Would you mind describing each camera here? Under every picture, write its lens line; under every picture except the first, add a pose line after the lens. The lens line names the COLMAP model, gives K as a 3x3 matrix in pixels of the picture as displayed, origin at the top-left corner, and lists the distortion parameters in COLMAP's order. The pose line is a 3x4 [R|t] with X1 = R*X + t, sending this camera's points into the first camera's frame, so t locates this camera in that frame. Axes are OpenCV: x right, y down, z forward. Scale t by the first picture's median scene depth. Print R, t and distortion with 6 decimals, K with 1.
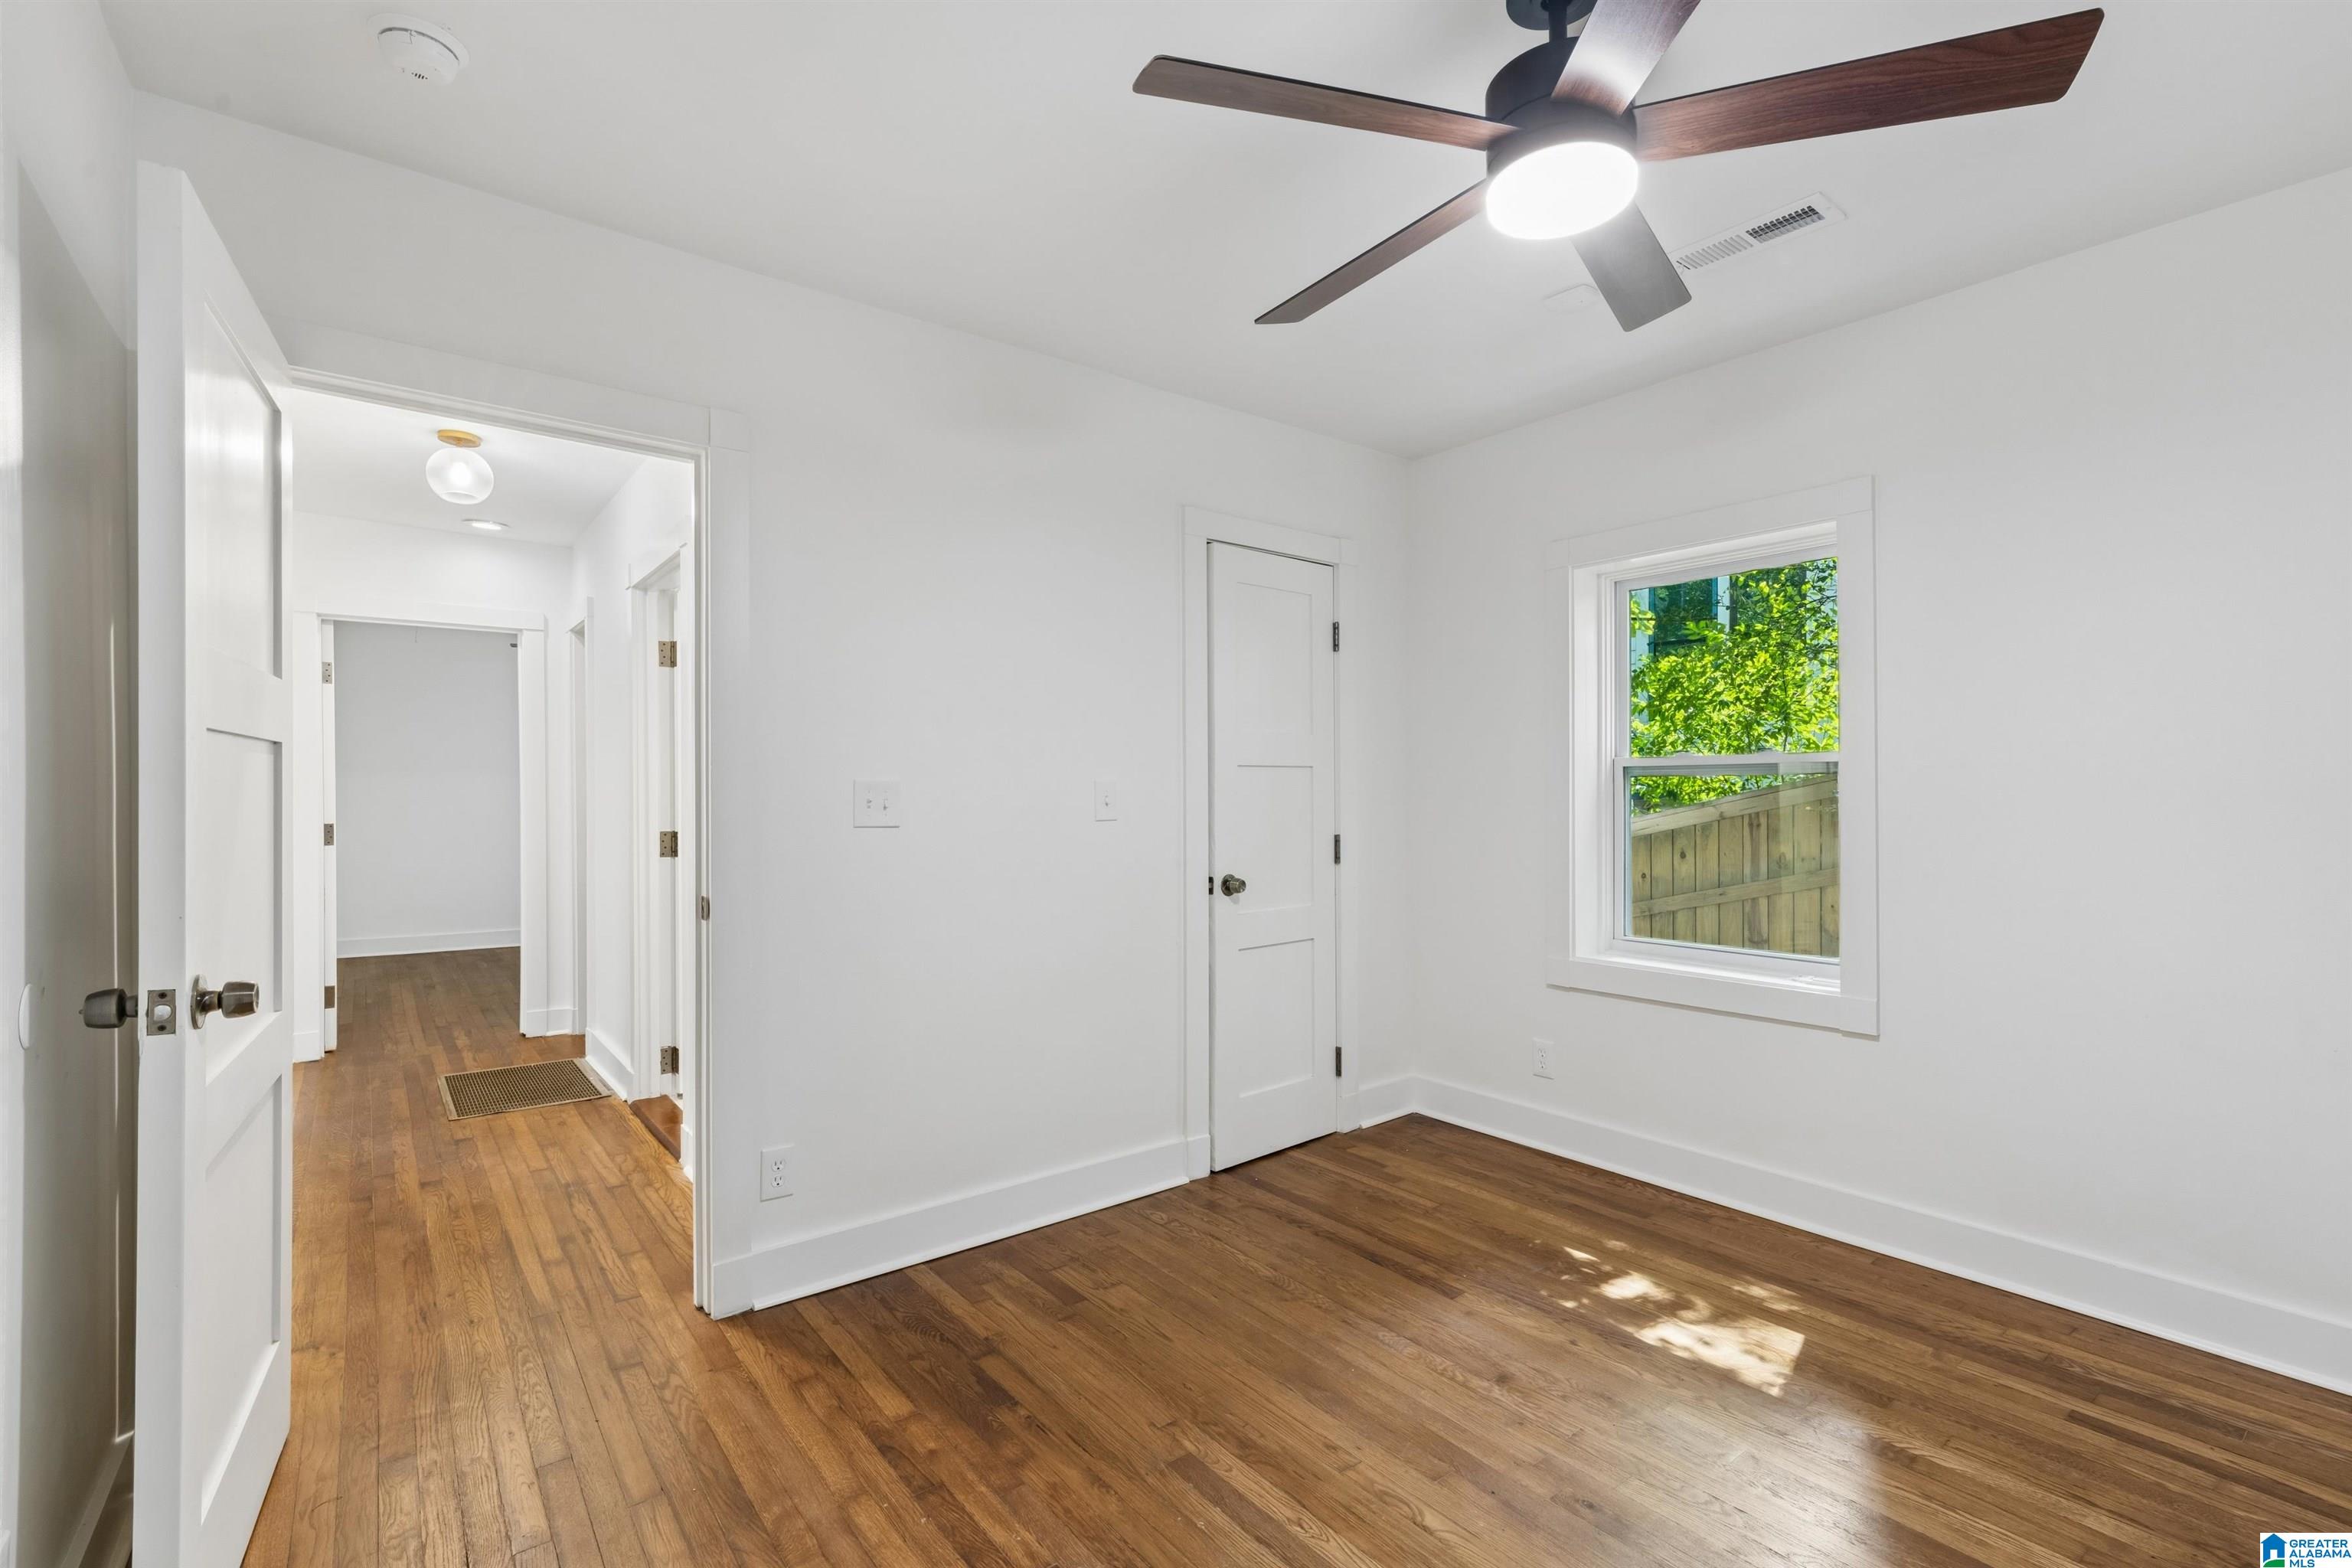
lens RADIAL K [[1055.3, 0, 1165.1], [0, 1055.3, 788.9], [0, 0, 1]] dist [-0.000006, 0.000637]
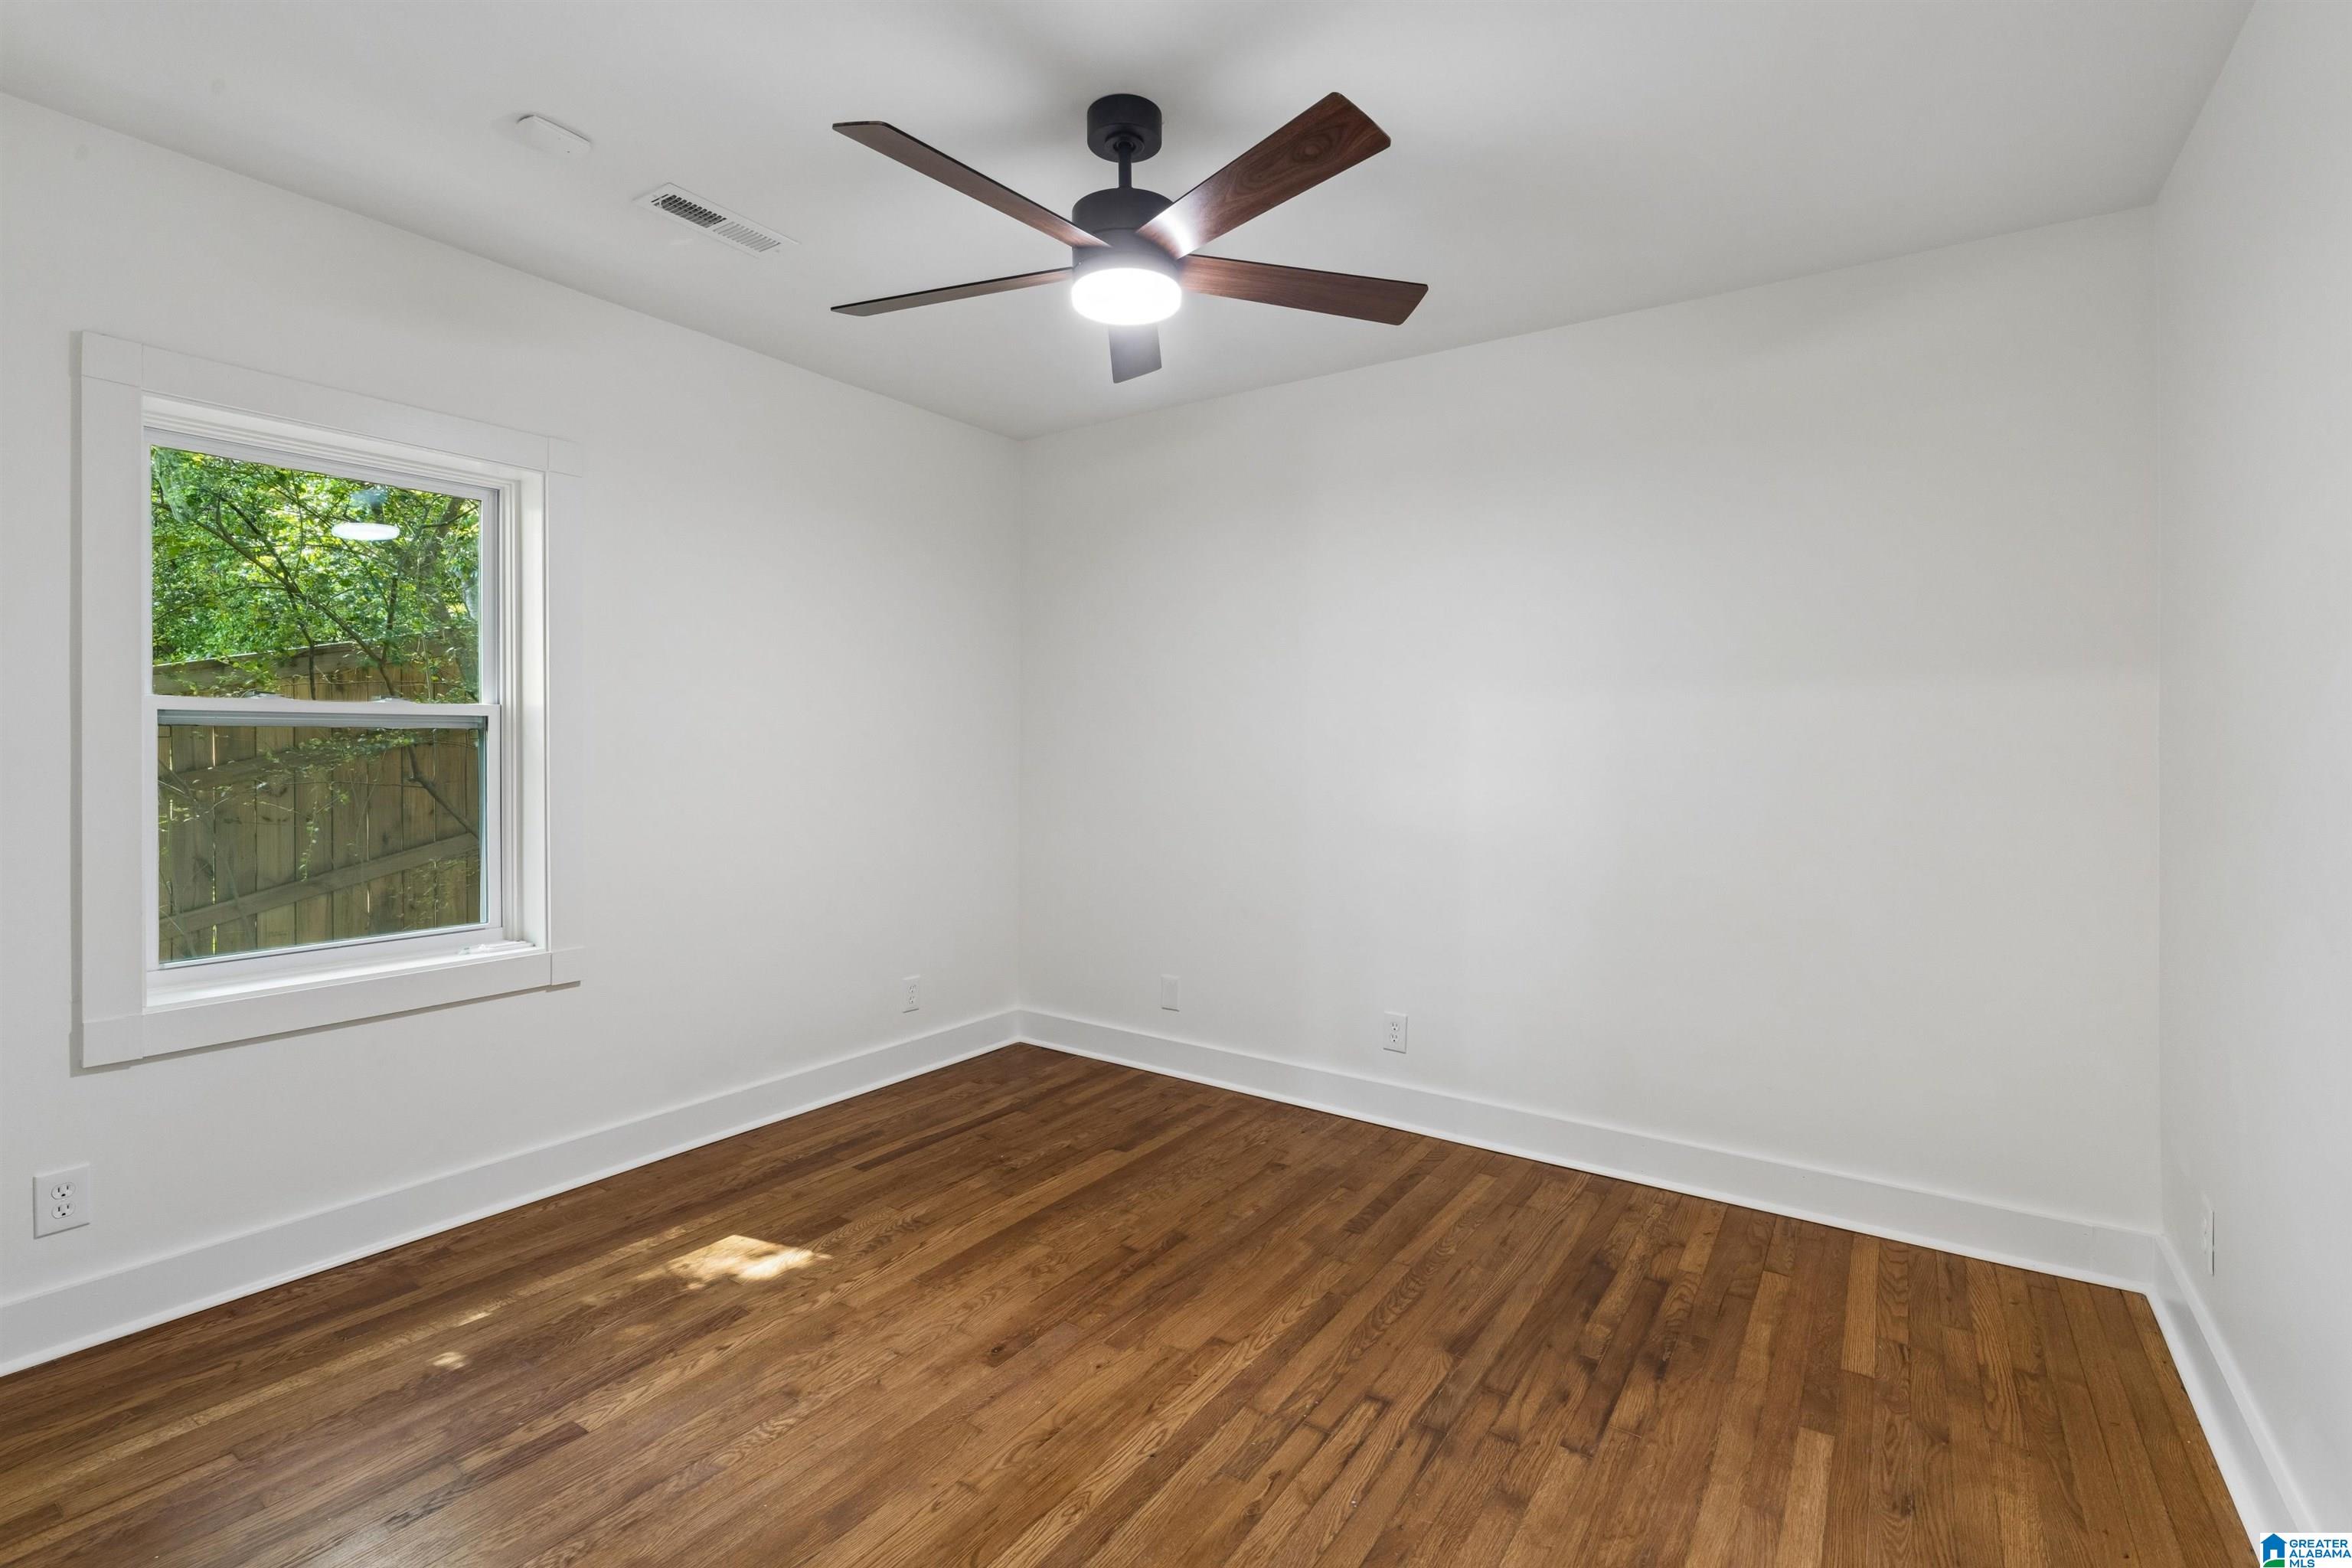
lens RADIAL K [[1055.3, 0, 1165.1], [0, 1055.3, 788.9], [0, 0, 1]] dist [-0.000006, 0.000637]
pose [[-0.300907, -0.029641, 0.953193, -0.455059], [0.002018, 0.999495, 0.031718, 0.011683], [-0.953651, 0.011468, -0.300696, 0.709035]]
